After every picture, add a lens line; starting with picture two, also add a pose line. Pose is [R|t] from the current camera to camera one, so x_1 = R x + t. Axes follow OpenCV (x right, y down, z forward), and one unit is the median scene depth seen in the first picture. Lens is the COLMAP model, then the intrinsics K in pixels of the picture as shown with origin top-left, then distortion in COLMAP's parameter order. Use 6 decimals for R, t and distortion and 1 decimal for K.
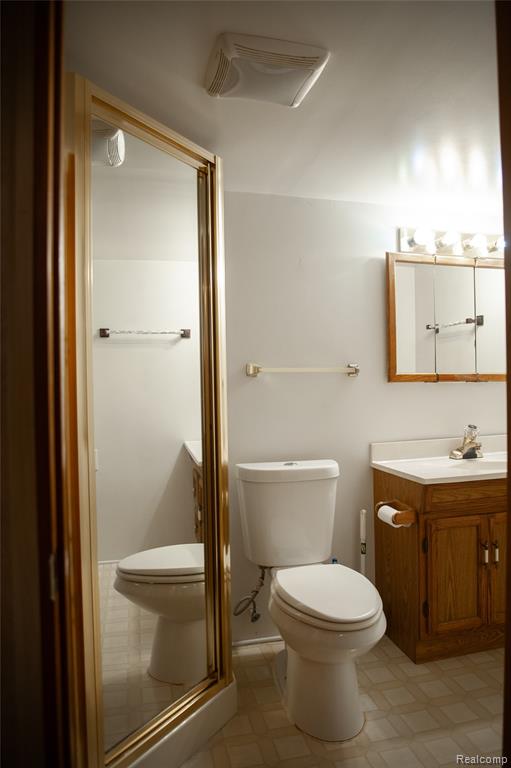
lens RADIAL K [[536.8, 0, 255.7], [0, 536.8, 383.4], [0, 0, 1]] dist [-0.068188, 0.004489]
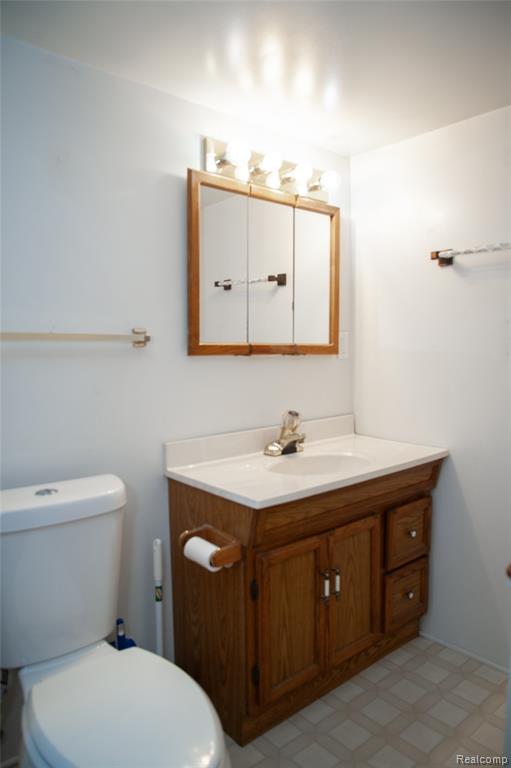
lens RADIAL K [[536.8, 0, 258.6], [0, 536.8, 383.7], [0, 0, 1]] dist [-0.068188, 0.004489]
pose [[0.890667, -0.020336, 0.454201, 0.007426], [-0.011931, 0.997610, 0.068062, -0.015082], [-0.454499, -0.066040, 0.888296, 0.336639]]
